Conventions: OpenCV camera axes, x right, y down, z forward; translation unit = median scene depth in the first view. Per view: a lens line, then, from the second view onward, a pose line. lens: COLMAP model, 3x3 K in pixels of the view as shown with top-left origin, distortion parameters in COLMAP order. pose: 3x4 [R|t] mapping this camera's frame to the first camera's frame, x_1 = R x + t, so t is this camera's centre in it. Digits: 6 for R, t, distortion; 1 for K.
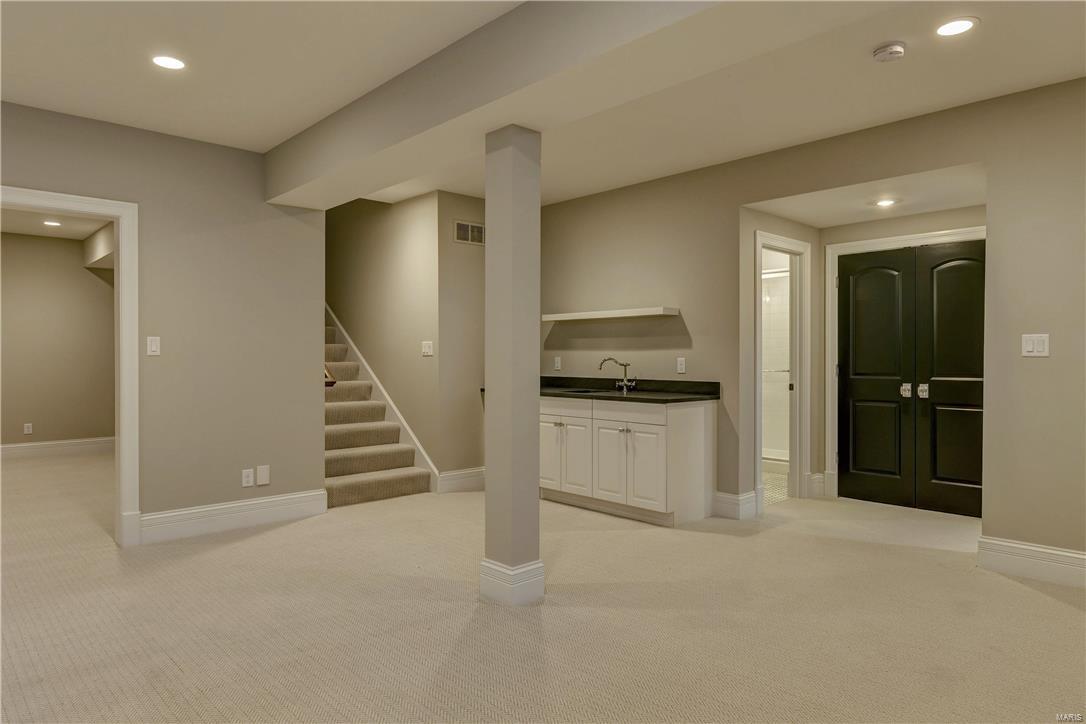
lens RADIAL K [[678.8, 0, 554.7], [0, 678.8, 360.0], [0, 0, 1]] dist [-0.001155, -0.000956]
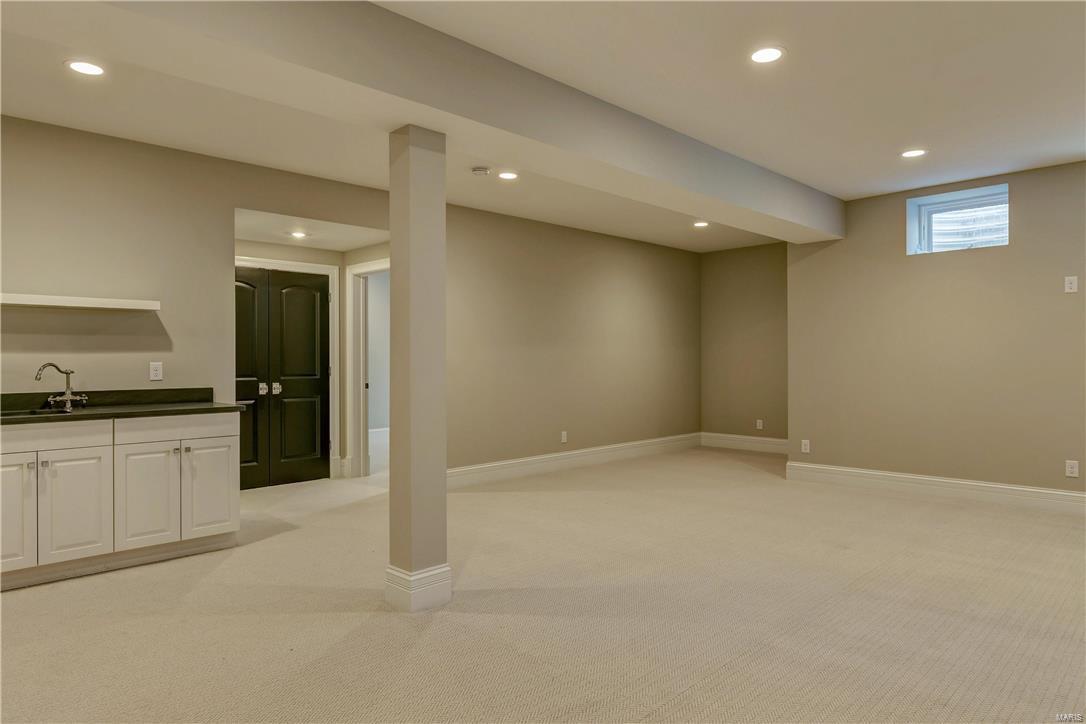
lens RADIAL K [[678.8, 0, 554.7], [0, 678.8, 360.0], [0, 0, 1]] dist [-0.001155, -0.000956]
pose [[-0.050357, -0.000322, 0.998731, -0.693938], [0.010034, 0.999949, 0.000828, -0.001514], [-0.998681, 0.010063, -0.050351, 0.549397]]
